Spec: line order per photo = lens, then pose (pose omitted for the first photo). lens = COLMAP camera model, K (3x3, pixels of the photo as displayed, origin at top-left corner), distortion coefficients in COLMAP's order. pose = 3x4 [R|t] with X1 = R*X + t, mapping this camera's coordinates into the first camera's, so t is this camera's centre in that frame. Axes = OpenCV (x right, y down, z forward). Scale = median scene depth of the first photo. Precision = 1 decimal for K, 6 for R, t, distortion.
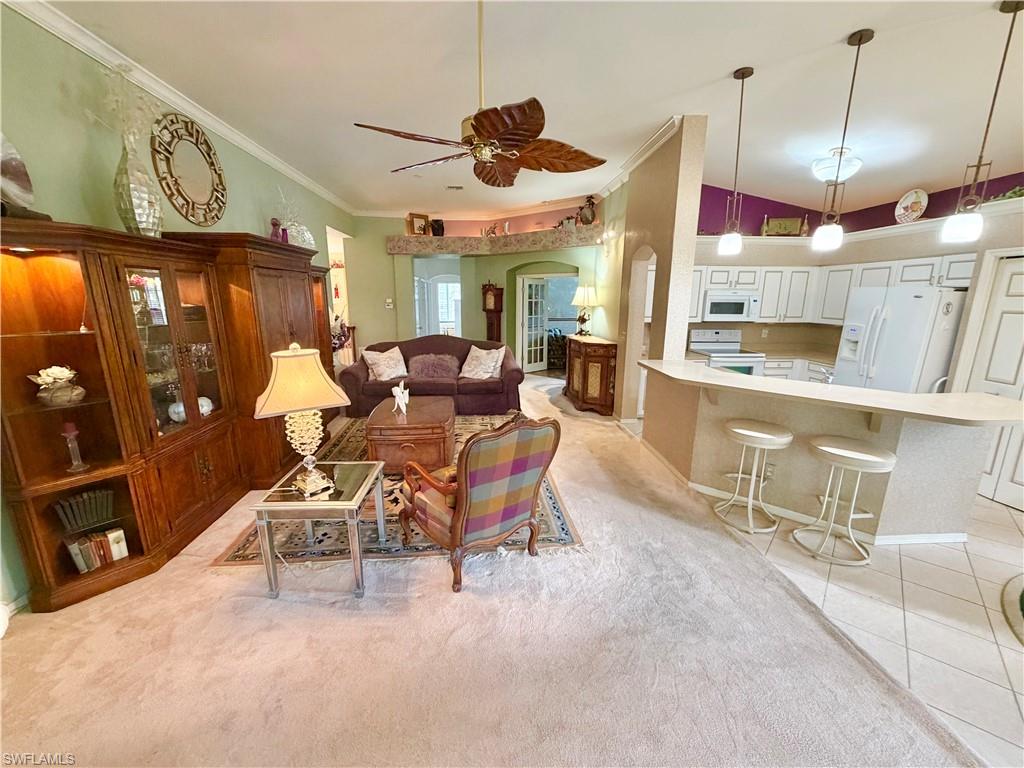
lens RADIAL K [[406.8, 0, 511.1], [0, 406.8, 383.9], [0, 0, 1]] dist [-0.001765, 0.000758]
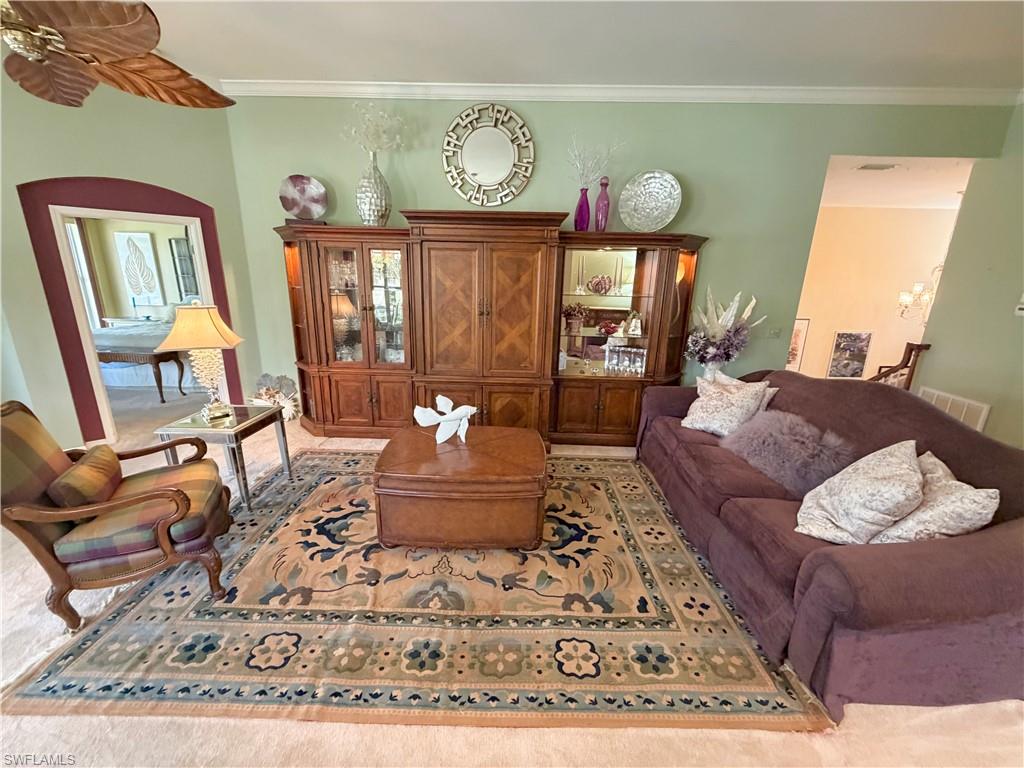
lens RADIAL K [[406.8, 0, 507.5], [0, 406.8, 383.9], [0, 0, 1]] dist [-0.001765, 0.000758]
pose [[-0.103441, 0.255539, -0.961249, 0.267725], [-0.237657, 0.932090, 0.273362, -0.172600], [0.965826, 0.256724, -0.035686, 0.815103]]
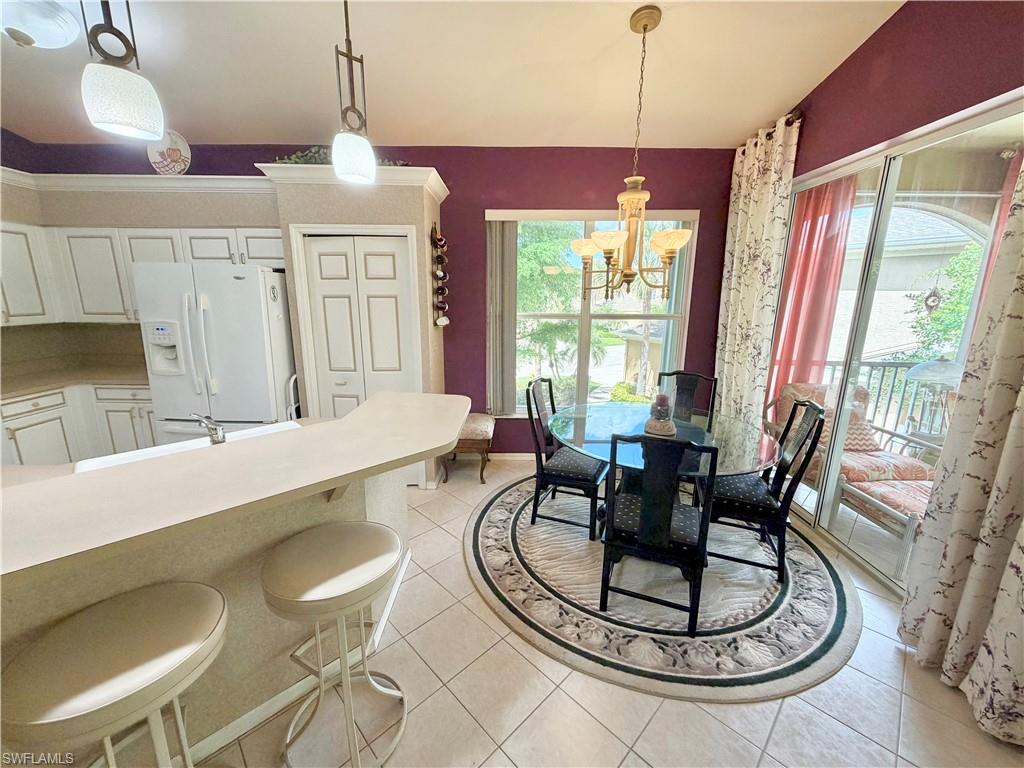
lens RADIAL K [[406.8, 0, 508.2], [0, 406.8, 383.7], [0, 0, 1]] dist [-0.001765, 0.000758]
pose [[0.069119, -0.220191, 0.973005, 0.190629], [0.203234, 0.957991, 0.202357, -0.056182], [-0.976687, 0.183761, 0.110966, 0.332720]]
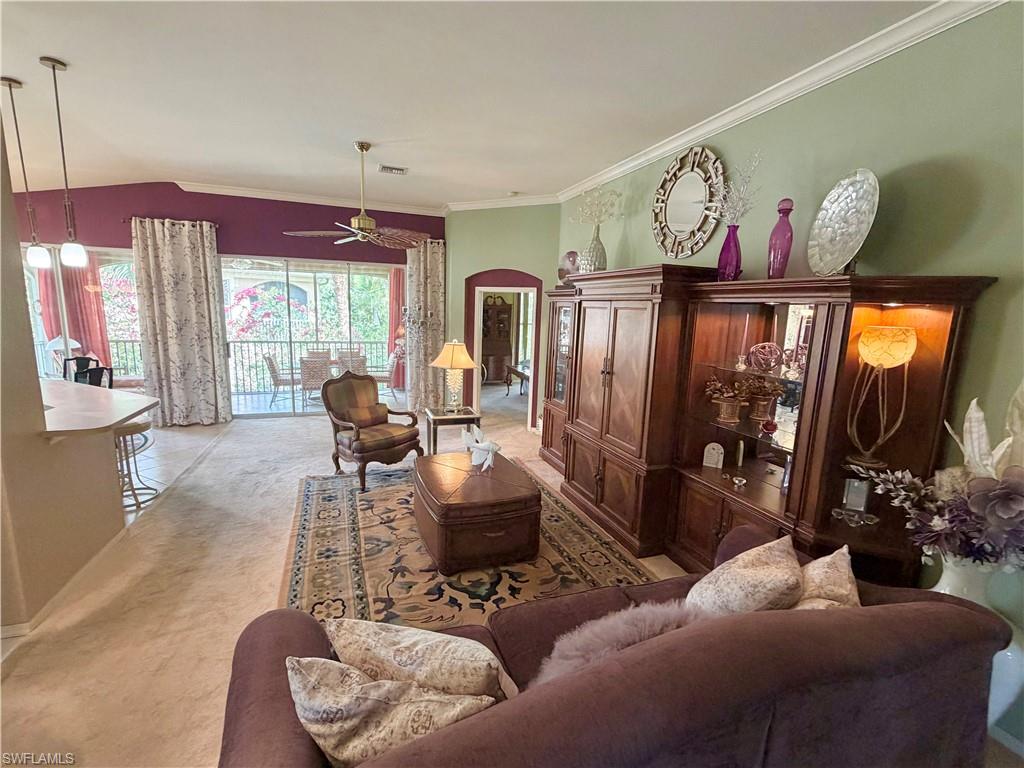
lens RADIAL K [[455.2, 0, 510.9], [0, 455.2, 382.5], [0, 0, 1]] dist [0.000891, 0.000075]
pose [[-0.961423, 0.010230, -0.274884, -0.056764], [-0.094305, 0.926487, 0.364319, -0.316200], [0.258404, 0.376187, -0.889781, 1.313154]]
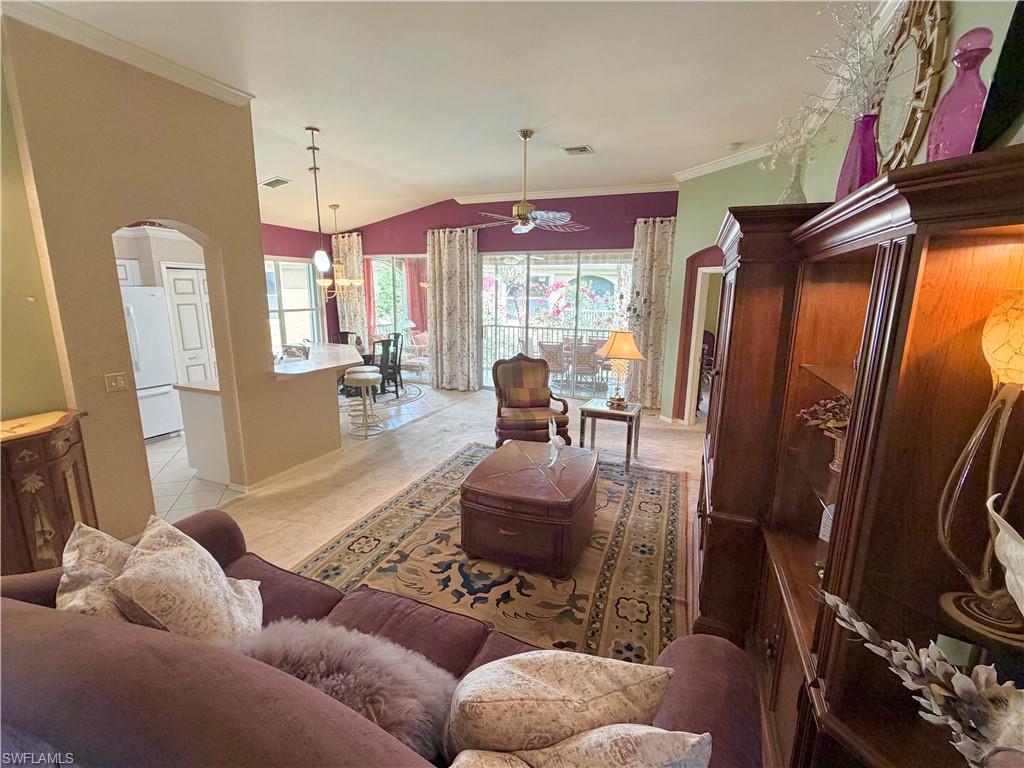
lens RADIAL K [[455.2, 0, 511.5], [0, 455.2, 383.6], [0, 0, 1]] dist [0.000891, 0.000075]
pose [[-0.901461, -0.100728, 0.420978, -0.395502], [0.077352, 0.919407, 0.385625, -0.289784], [-0.425894, 0.380189, -0.821018, 1.236380]]
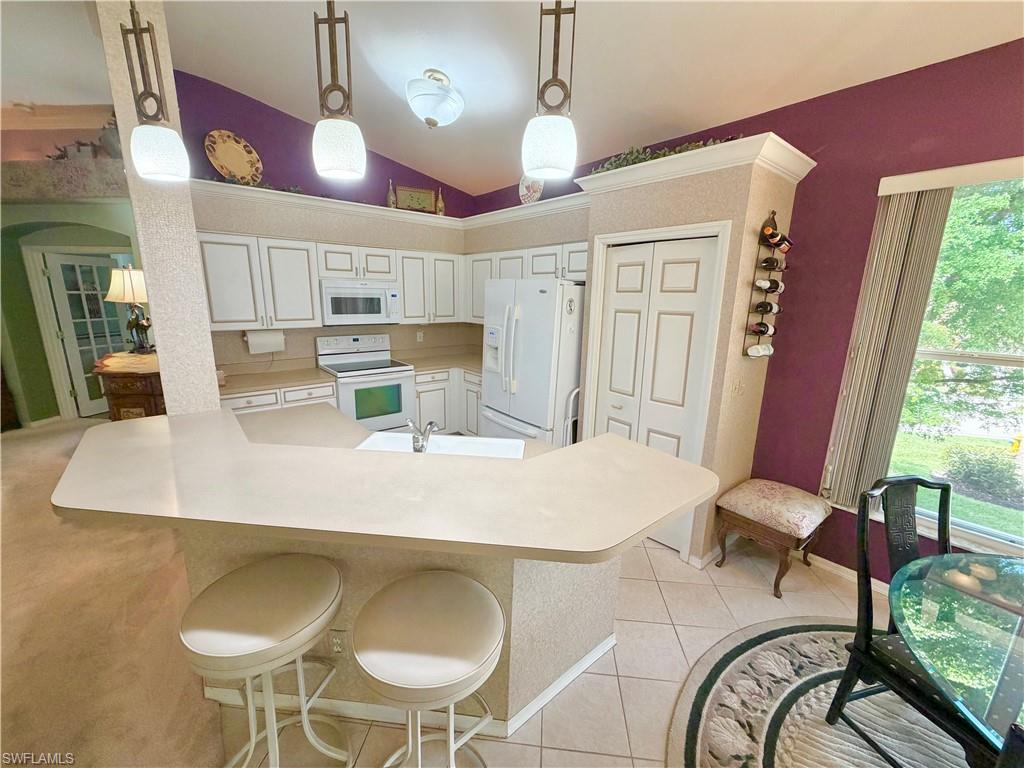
lens RADIAL K [[406.8, 0, 510.0], [0, 406.8, 383.6], [0, 0, 1]] dist [-0.001765, 0.000758]
pose [[0.808906, -0.118421, 0.575888, 0.332480], [0.111073, 0.992647, 0.048105, -0.057627], [-0.577350, 0.025054, 0.816112, 0.278114]]
